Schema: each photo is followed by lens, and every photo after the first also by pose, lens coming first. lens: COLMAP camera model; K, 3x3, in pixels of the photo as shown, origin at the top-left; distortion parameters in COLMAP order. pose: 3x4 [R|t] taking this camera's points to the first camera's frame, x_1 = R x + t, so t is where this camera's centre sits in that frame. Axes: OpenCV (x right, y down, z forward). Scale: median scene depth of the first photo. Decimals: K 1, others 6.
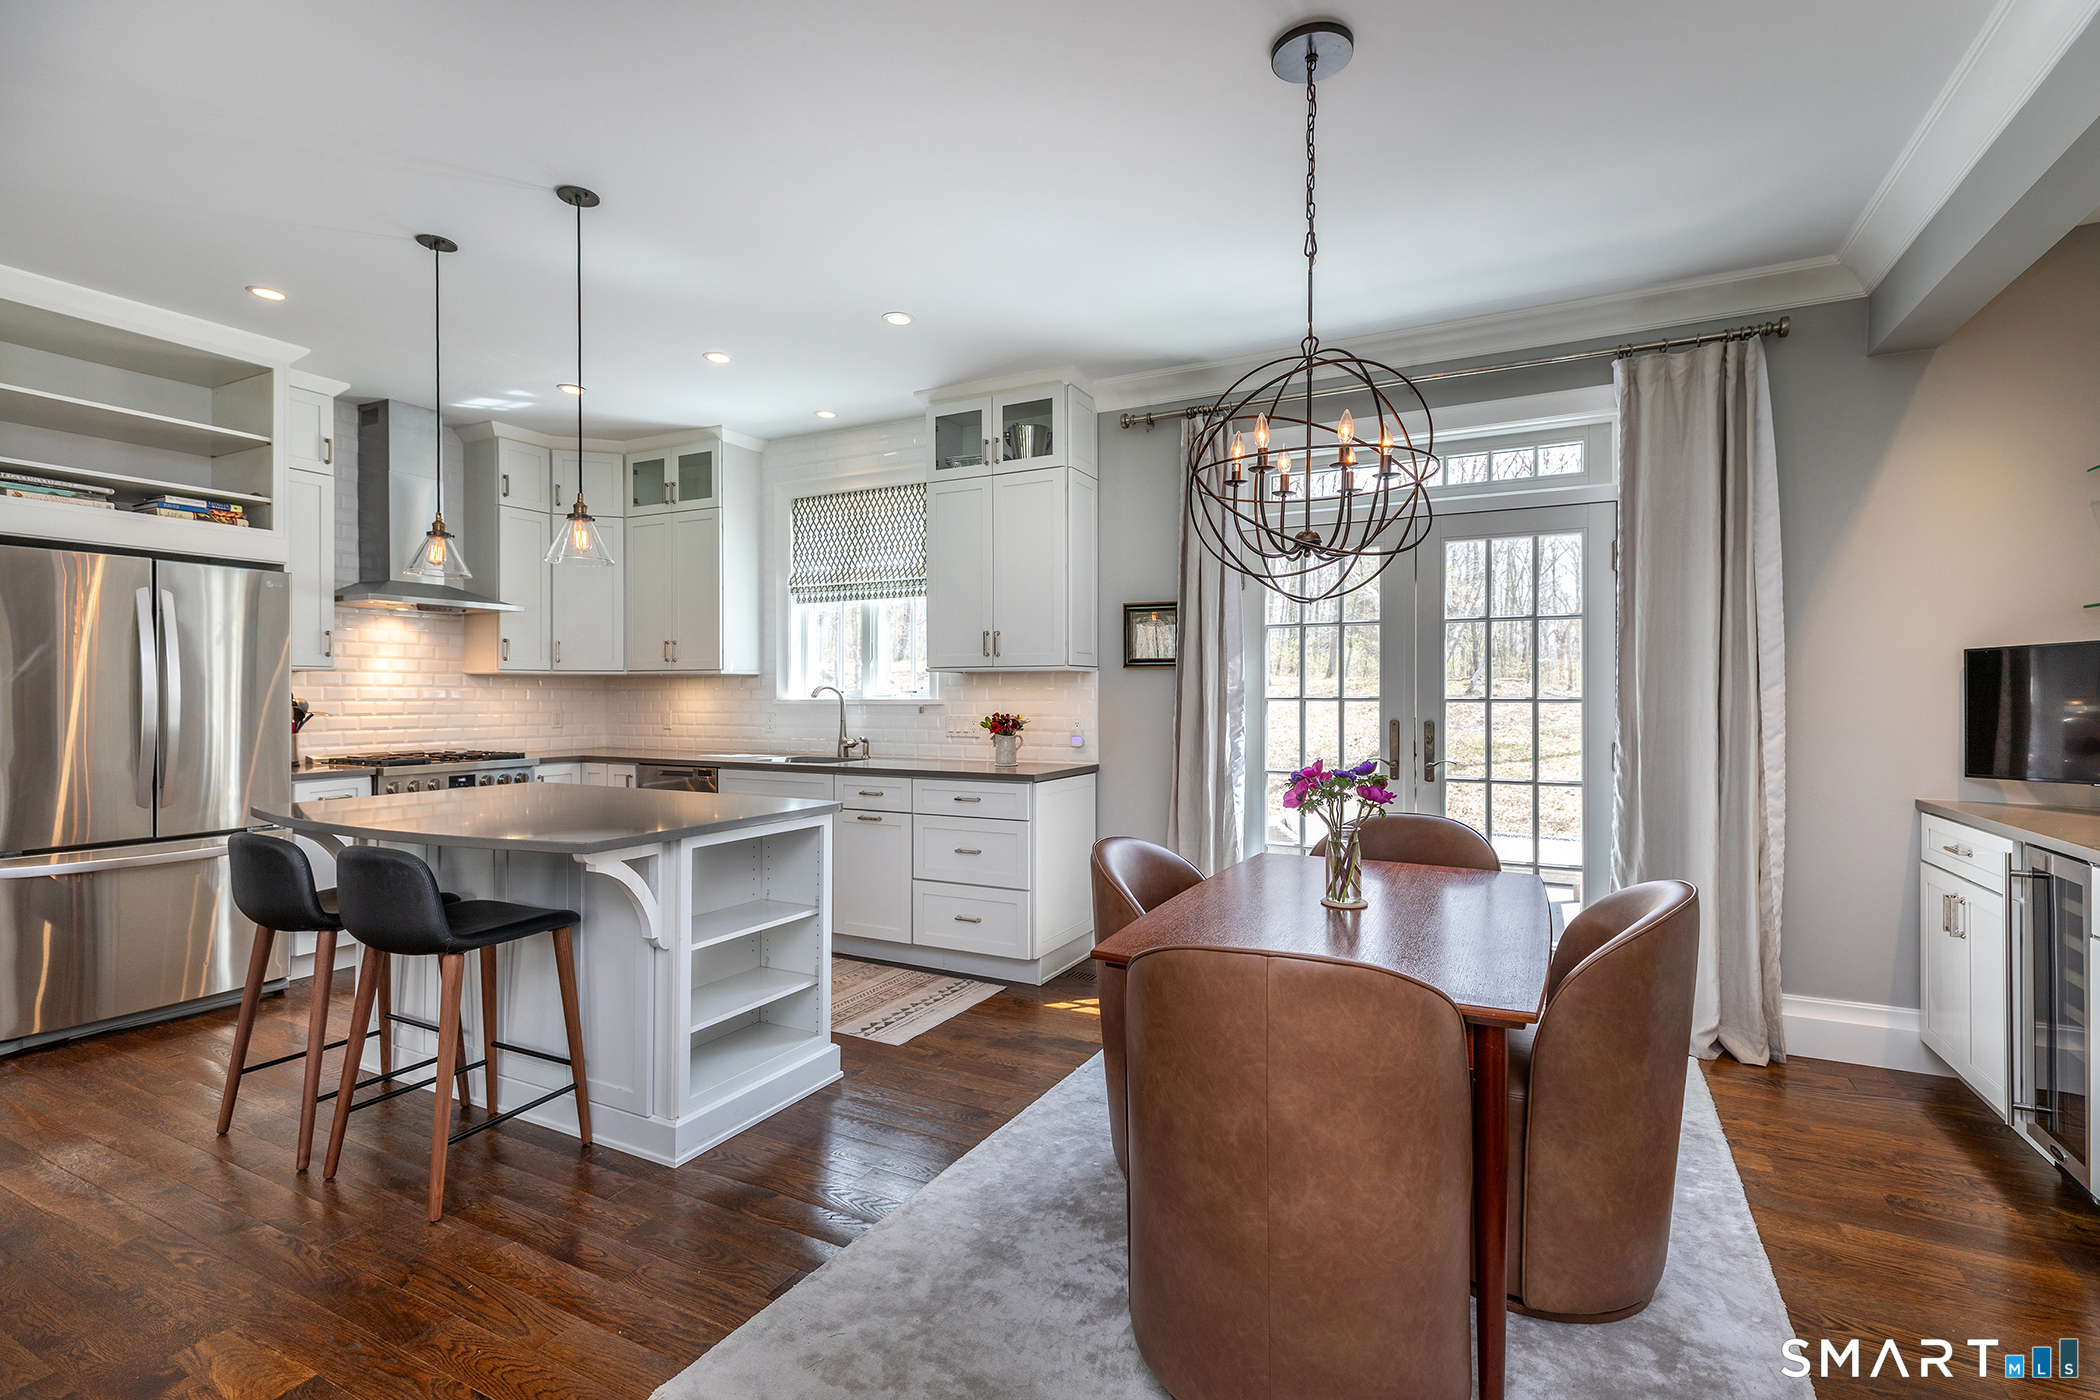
lens RADIAL K [[952.1, 0, 1050.0], [0, 952.1, 700.0], [0, 0, 1]] dist [0.022483, -0.012953]
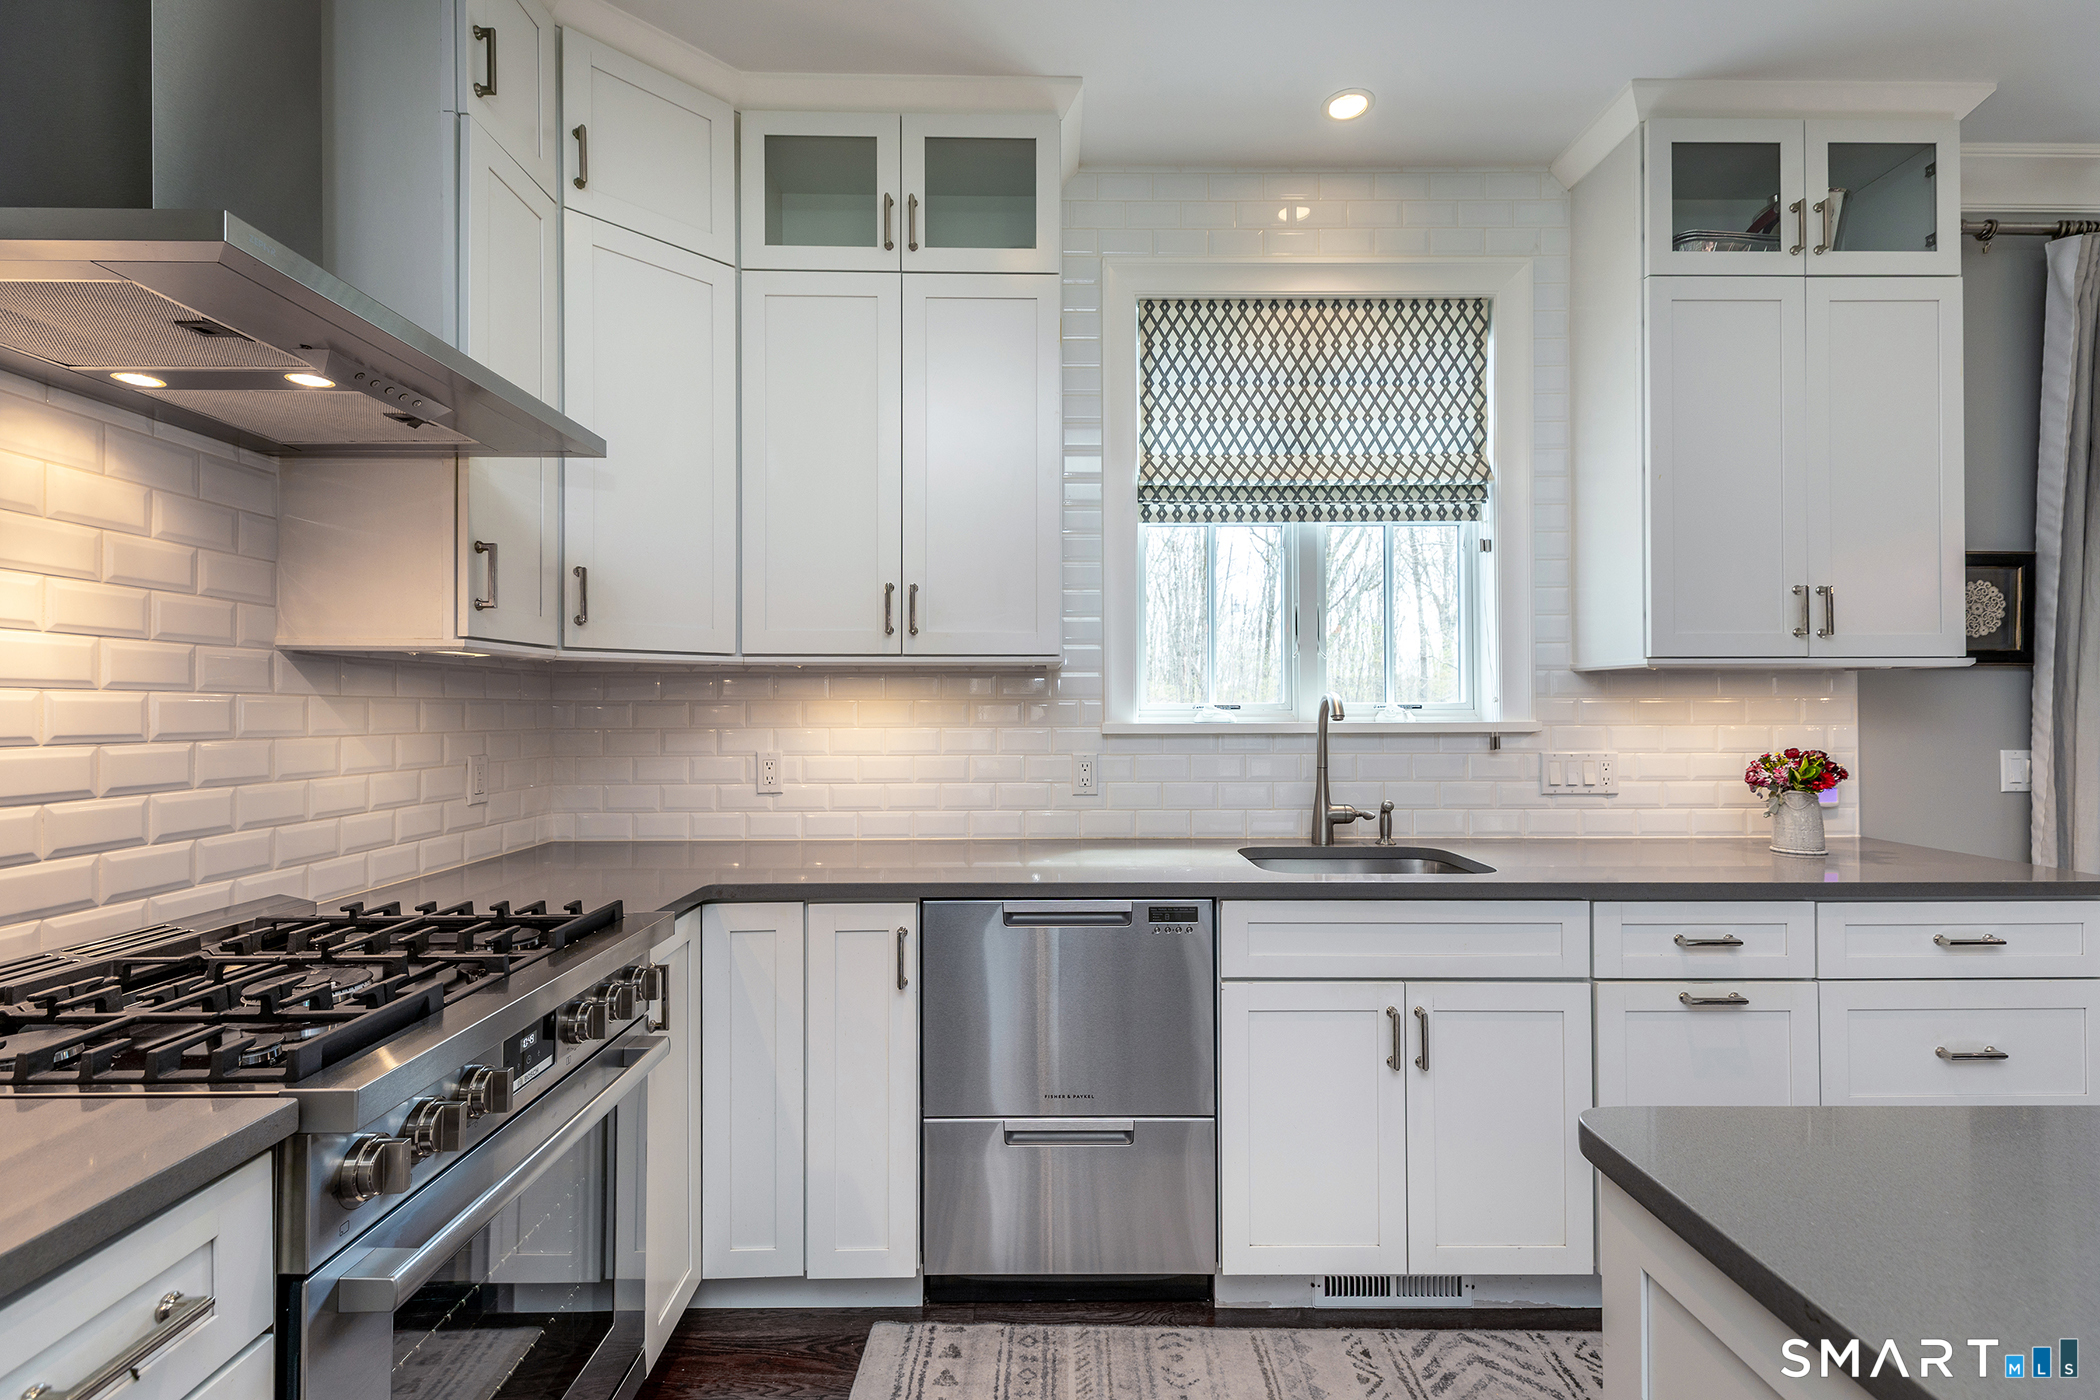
lens RADIAL K [[952.1, 0, 1050.0], [0, 952.1, 700.0], [0, 0, 1]] dist [0.022483, -0.012953]
pose [[0.883820, 0.002650, 0.467819, -0.695192], [0.004709, 0.999883, -0.014560, -0.007365], [-0.467803, 0.015072, 0.883705, 0.794972]]
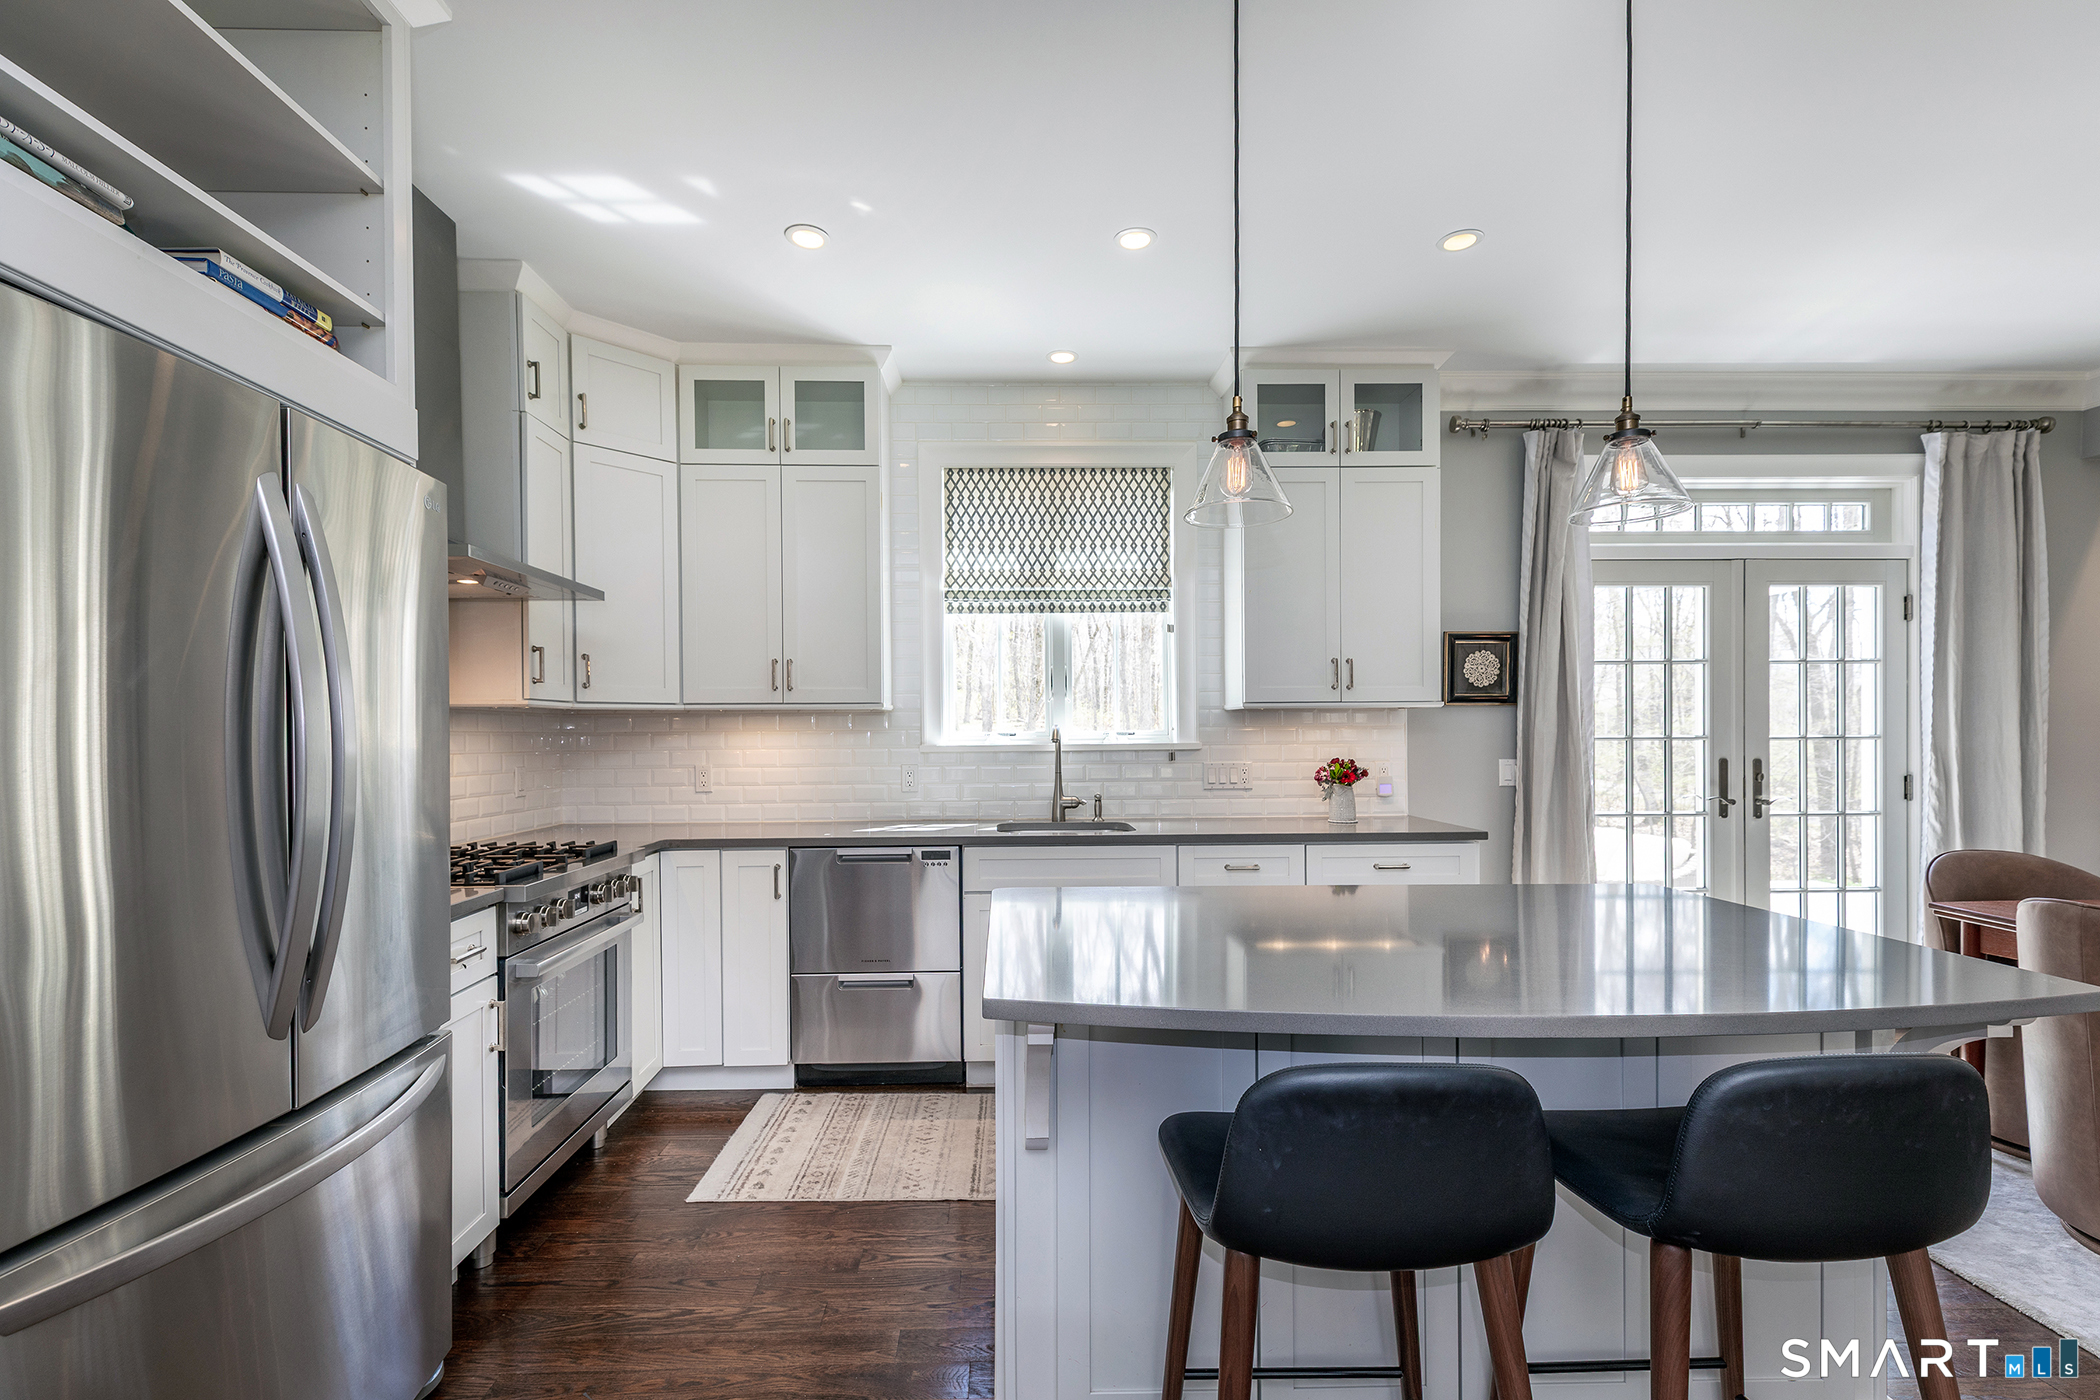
lens RADIAL K [[952.6, 0, 1024.3], [0, 952.6, 742.1], [0, 0, 1]] dist [0.013928, -0.000550]
pose [[0.877018, -0.010010, 0.480353, -0.742235], [0.010174, 0.999946, 0.002262, -0.005436], [-0.480350, 0.002903, 0.877072, 0.442640]]
